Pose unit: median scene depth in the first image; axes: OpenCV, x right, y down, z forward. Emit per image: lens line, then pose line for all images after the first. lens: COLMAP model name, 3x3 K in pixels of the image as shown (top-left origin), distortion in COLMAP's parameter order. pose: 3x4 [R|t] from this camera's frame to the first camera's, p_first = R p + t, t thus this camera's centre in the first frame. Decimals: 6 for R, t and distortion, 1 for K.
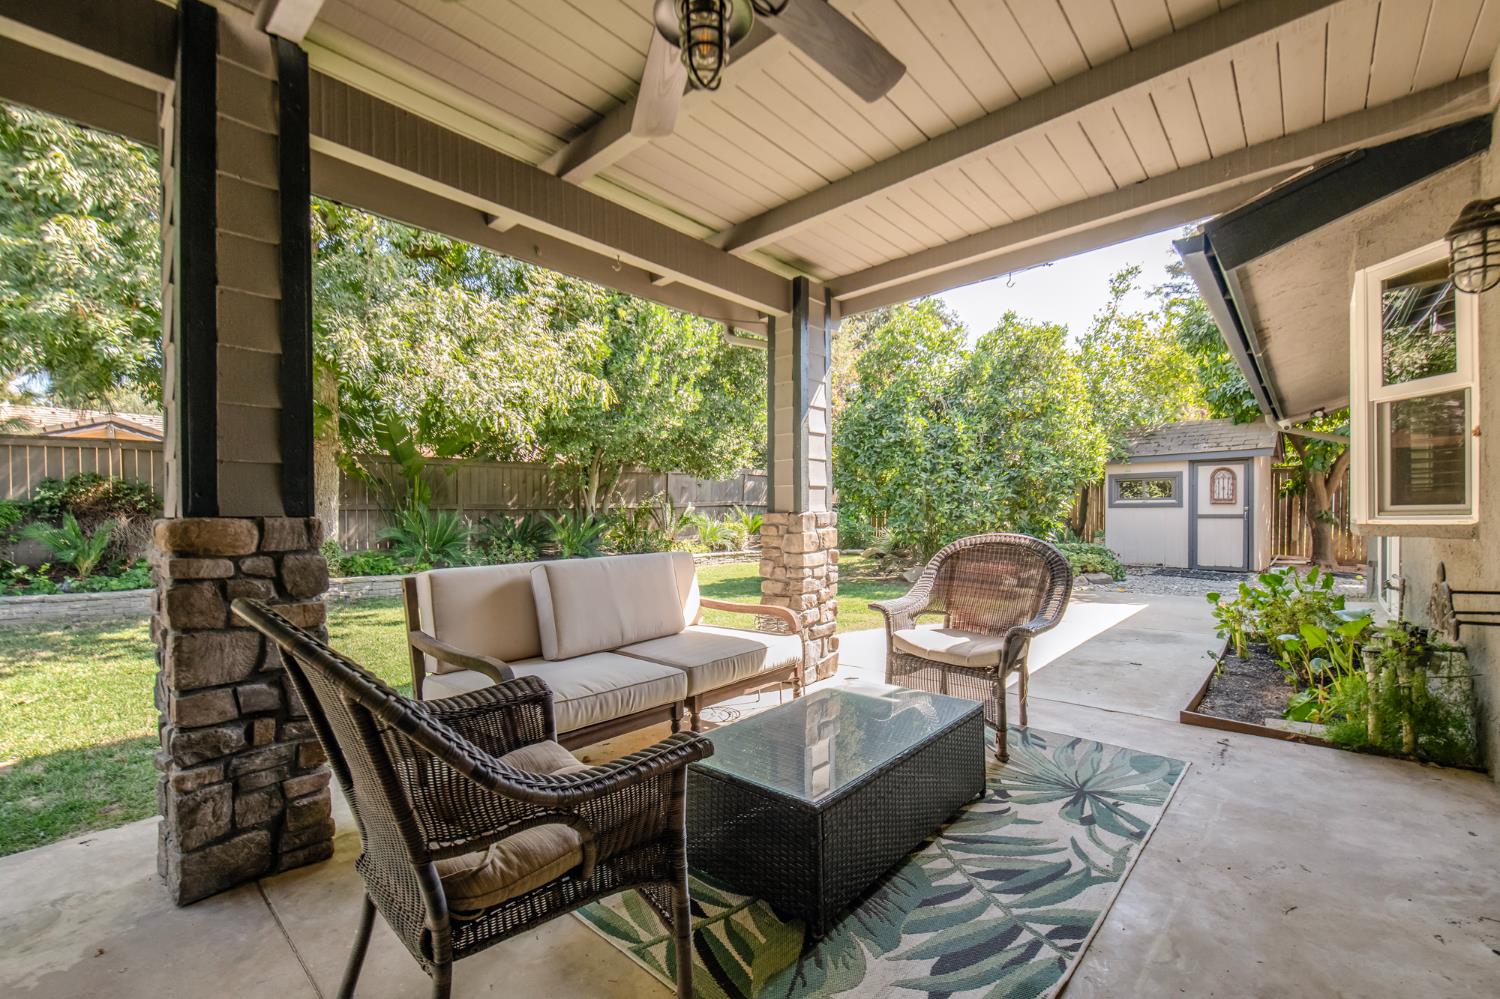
lens RADIAL K [[622.1, 0, 752.3], [0, 622.1, 509.7], [0, 0, 1]] dist [-0.002499, -0.001345]
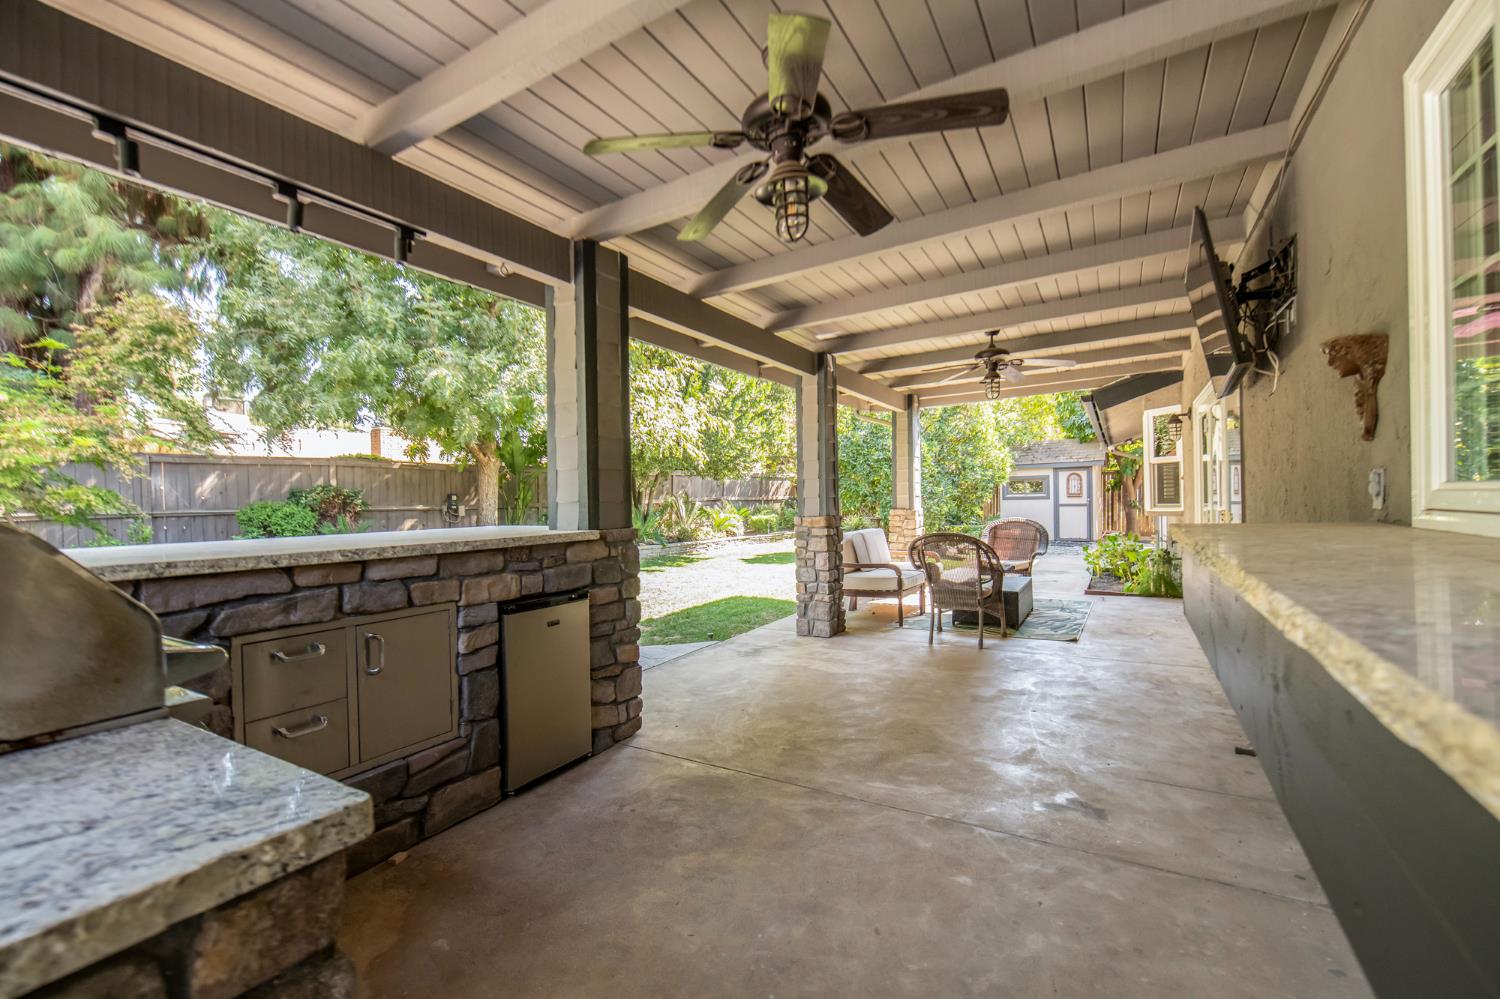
lens RADIAL K [[622.1, 0, 746.4], [0, 622.1, 493.9], [0, 0, 1]] dist [-0.002499, -0.001345]
pose [[0.981791, -0.010073, 0.189696, -0.322107], [0.011884, 0.999894, -0.008412, -0.013270], [-0.189591, 0.010513, 0.981807, -0.343678]]
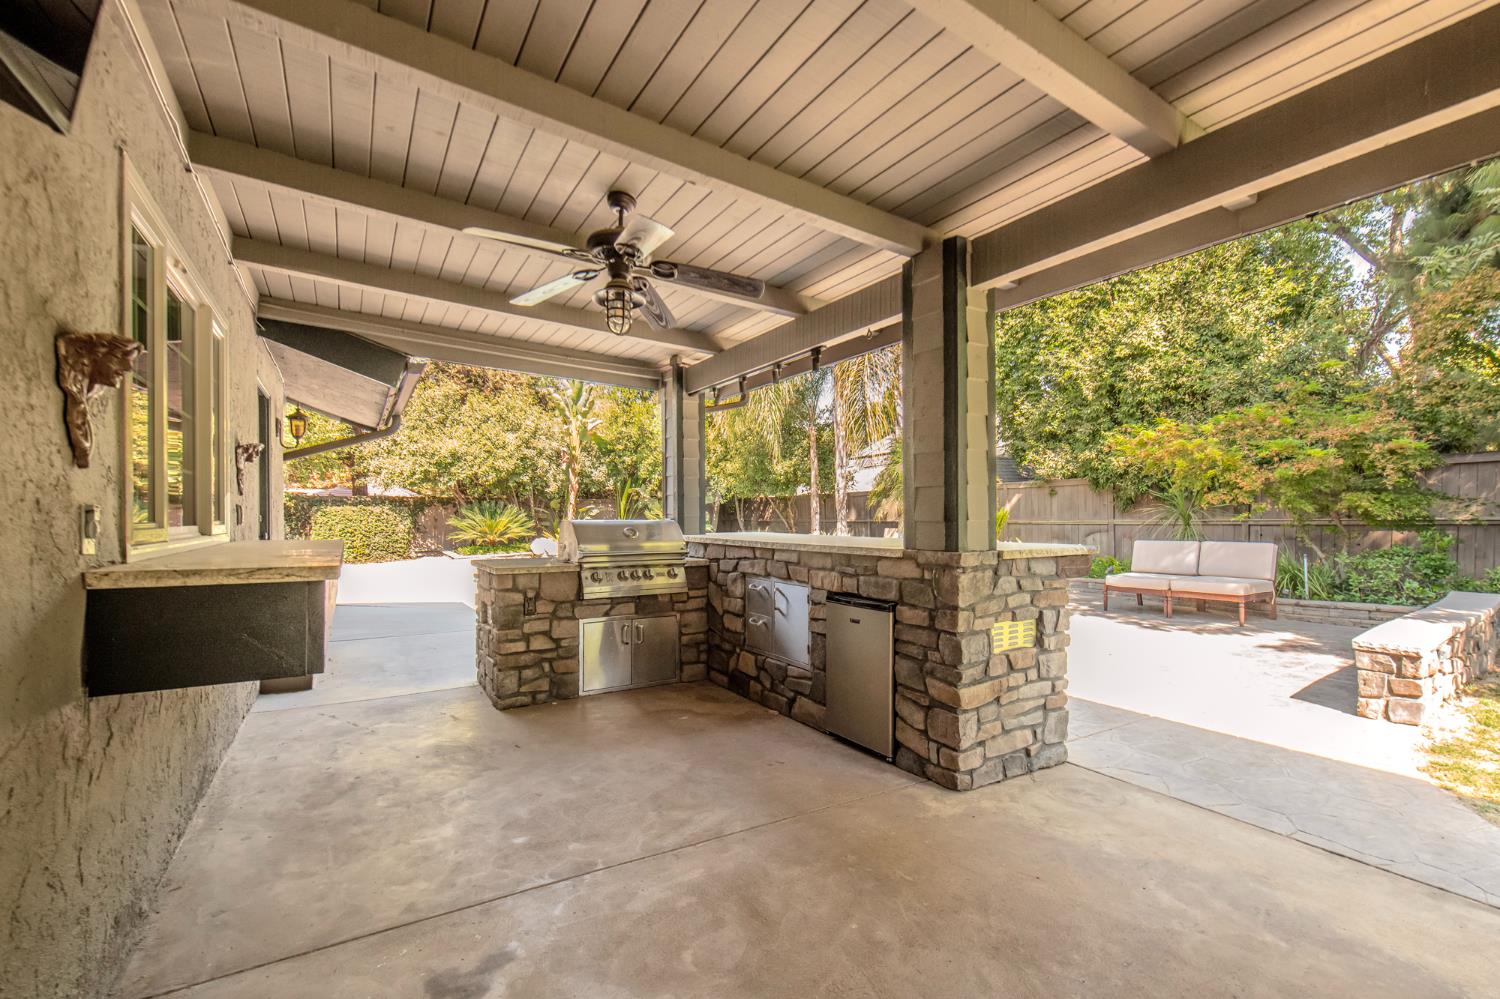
lens RADIAL K [[622.1, 0, 749.1], [0, 622.1, 514.8], [0, 0, 1]] dist [-0.002499, -0.001345]
pose [[-0.265598, 0.000748, -0.964084, 0.312155], [0.002253, 0.999997, 0.000155, -0.018932], [0.964081, -0.002131, -0.265599, 0.331560]]
